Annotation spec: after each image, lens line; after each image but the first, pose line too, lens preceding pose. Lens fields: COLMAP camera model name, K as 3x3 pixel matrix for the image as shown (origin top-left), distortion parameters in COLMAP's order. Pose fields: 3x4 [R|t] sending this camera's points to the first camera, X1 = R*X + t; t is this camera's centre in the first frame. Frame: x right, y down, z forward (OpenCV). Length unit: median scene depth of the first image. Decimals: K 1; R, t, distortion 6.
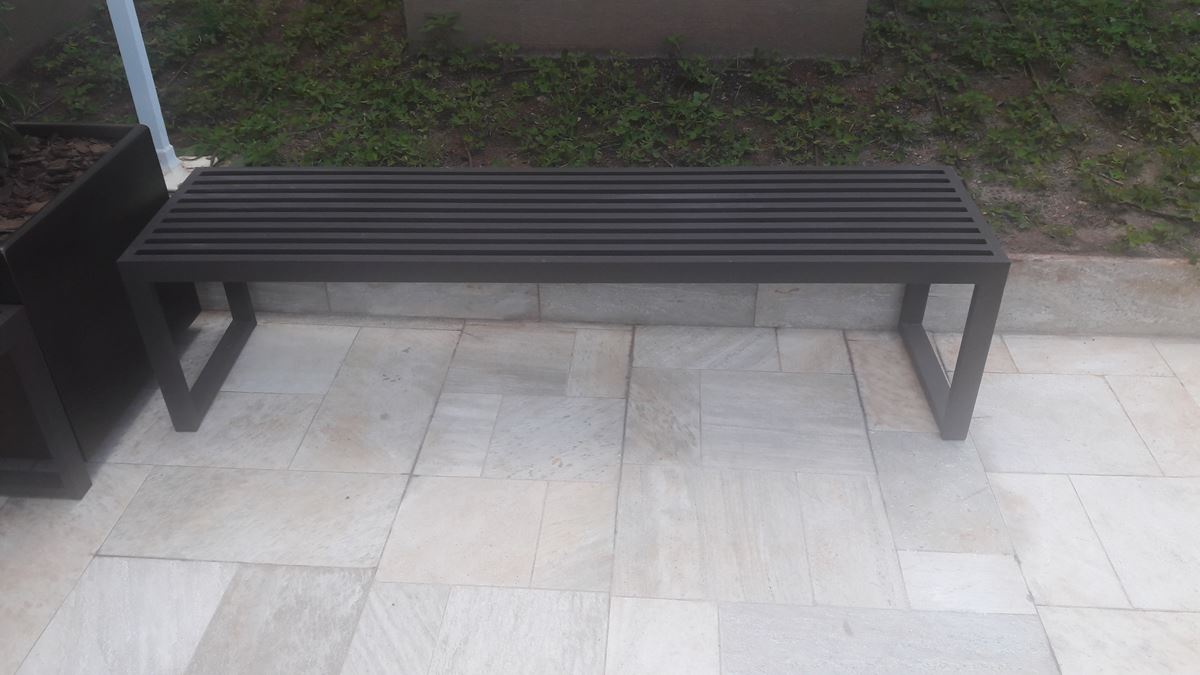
lens RADIAL K [[977.5, 0, 621.5], [0, 977.5, 337.6], [0, 0, 1]] dist [0.098650, -0.232117]
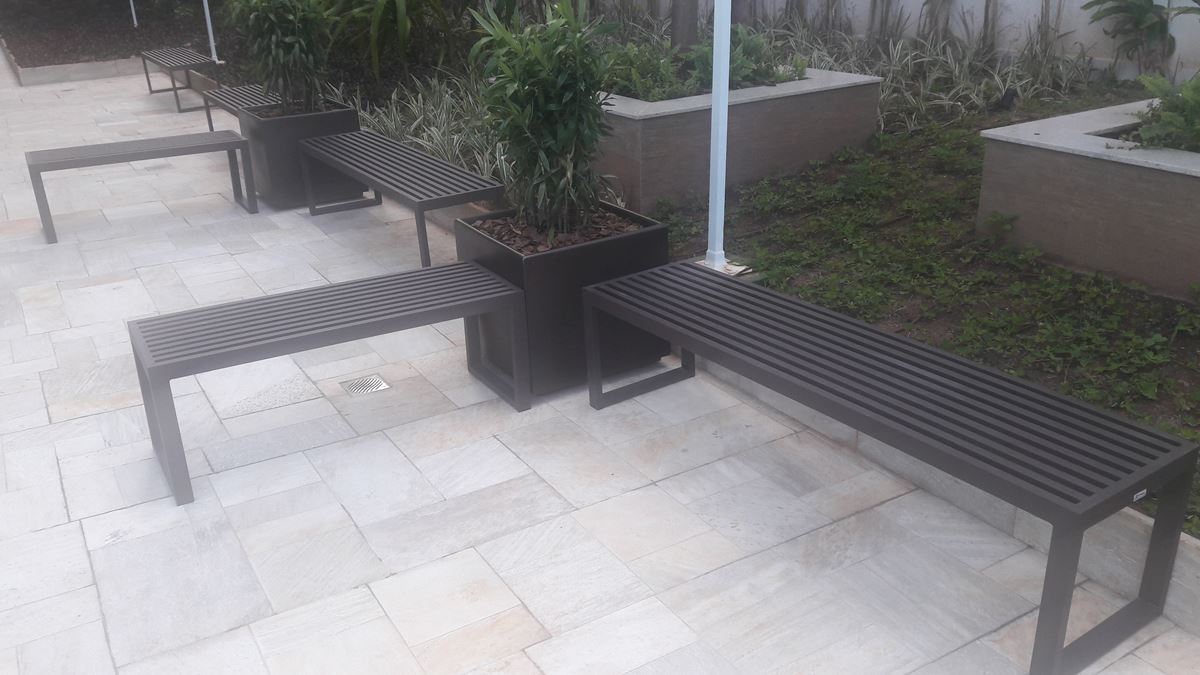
lens RADIAL K [[1003.9, 0, 600.0], [0, 1003.9, 337.5], [0, 0, 1]] dist [0.112052, -0.269228]
pose [[0.568145, 0.289116, -0.770469, 0.705827], [-0.423633, 0.905420, 0.027368, -0.049969], [0.705511, 0.310847, 0.636889, -0.037745]]
